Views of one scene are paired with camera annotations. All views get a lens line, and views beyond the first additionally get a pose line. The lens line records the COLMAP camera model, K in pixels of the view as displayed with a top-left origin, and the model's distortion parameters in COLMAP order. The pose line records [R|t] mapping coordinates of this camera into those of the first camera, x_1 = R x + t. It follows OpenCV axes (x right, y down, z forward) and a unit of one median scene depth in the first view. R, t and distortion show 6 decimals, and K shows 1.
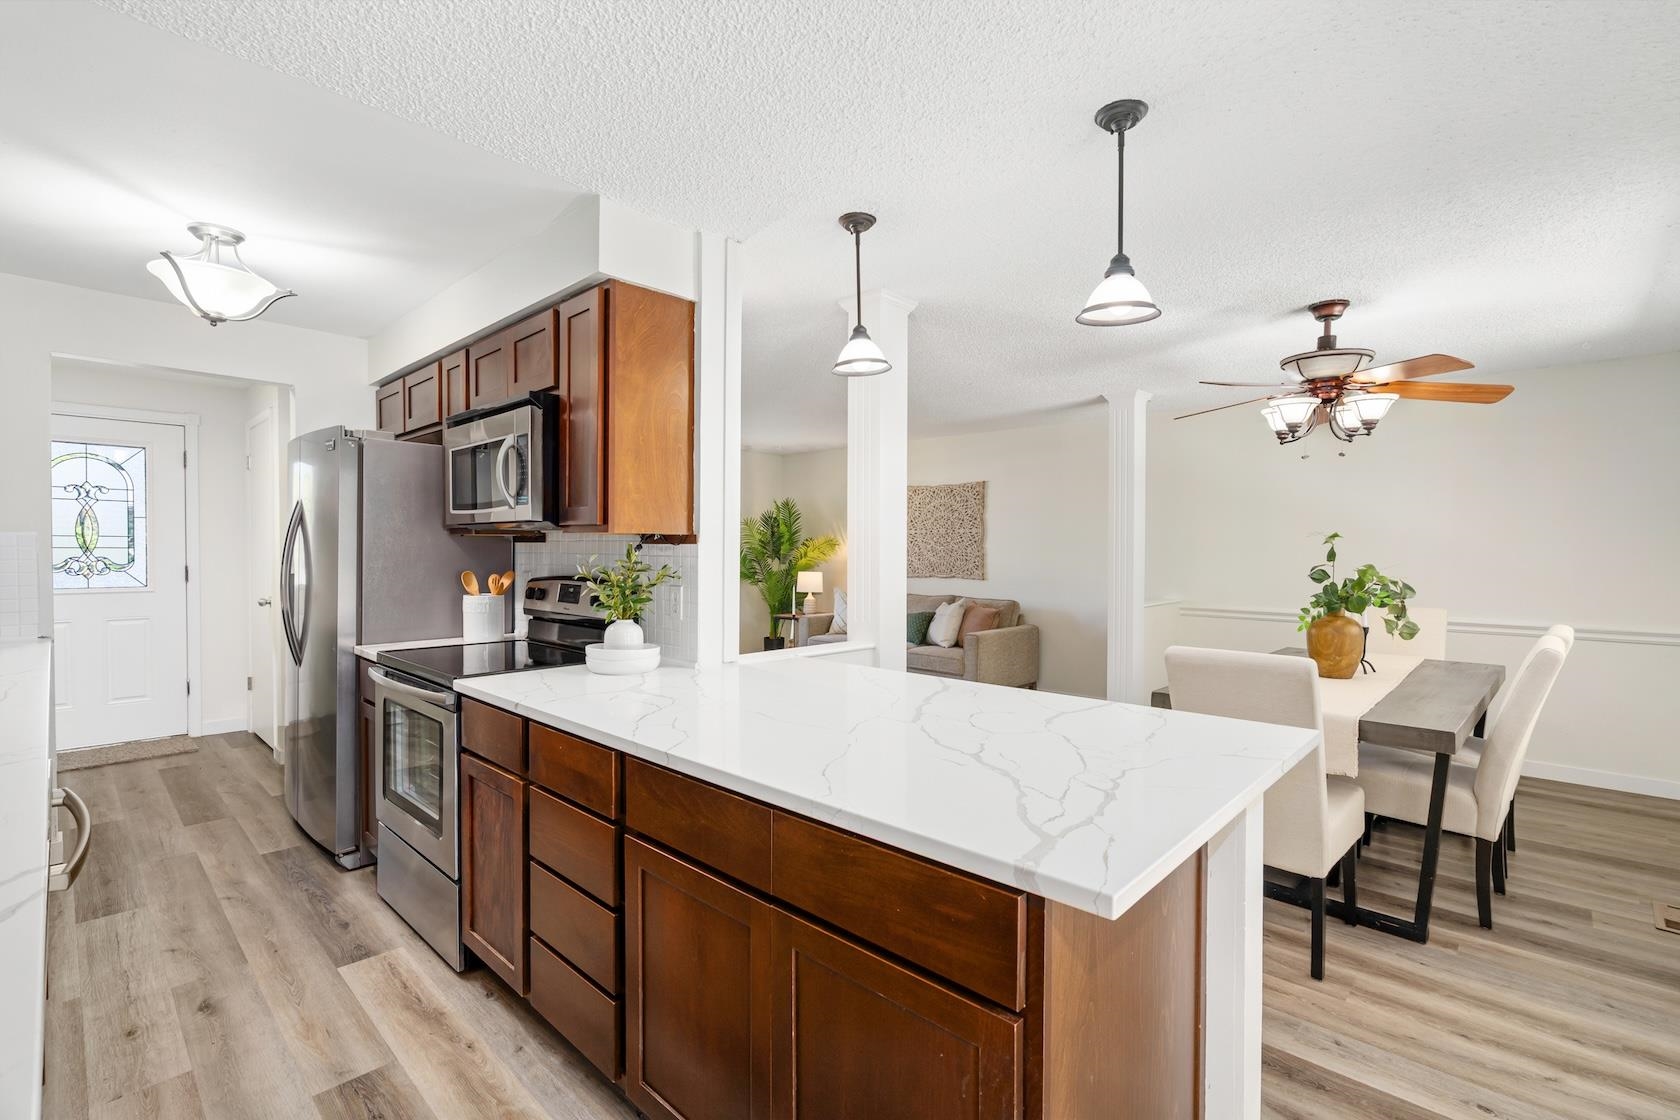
lens RADIAL K [[747.4, 0, 838.8], [0, 747.4, 566.7], [0, 0, 1]] dist [-0.000648, -0.000898]
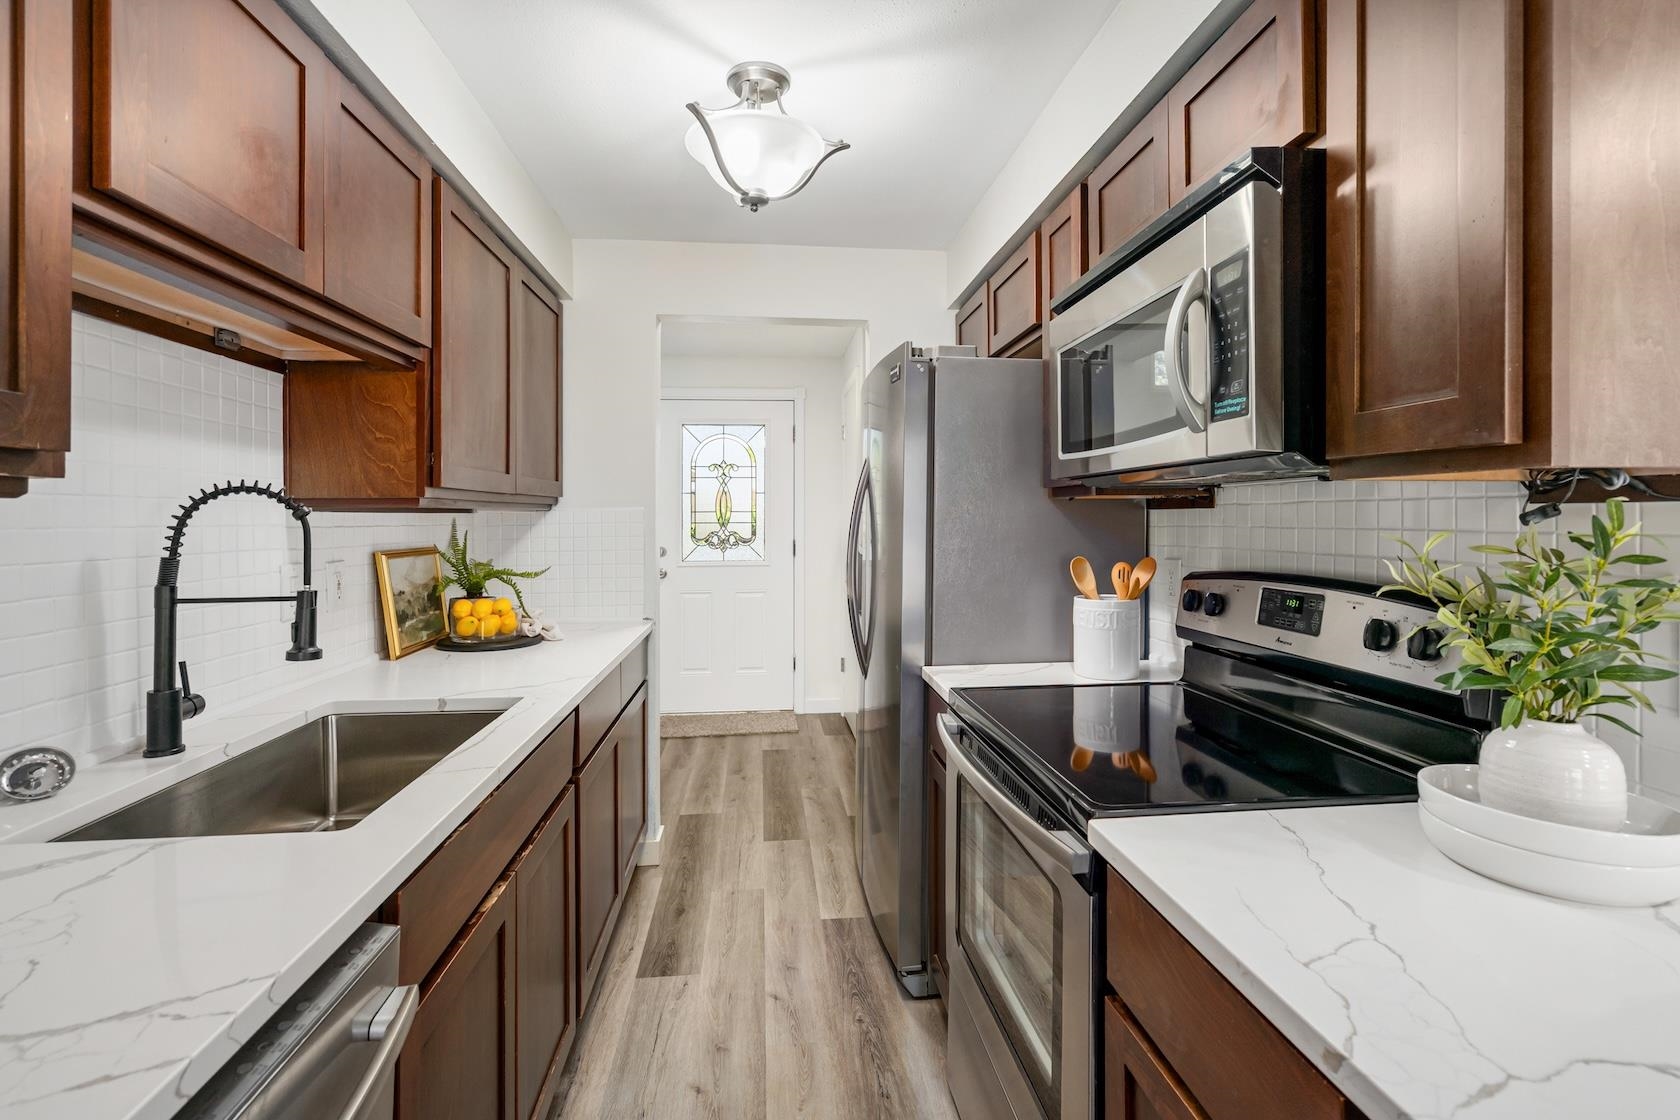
lens RADIAL K [[767.7, 0, 841.2], [0, 767.7, 534.2], [0, 0, 1]] dist [-0.000571, 0.000558]
pose [[0.756435, 0.002750, -0.654063, -0.239878], [-0.006070, 0.999978, -0.002816, -0.010165], [0.654041, 0.006101, 0.756435, 0.408353]]
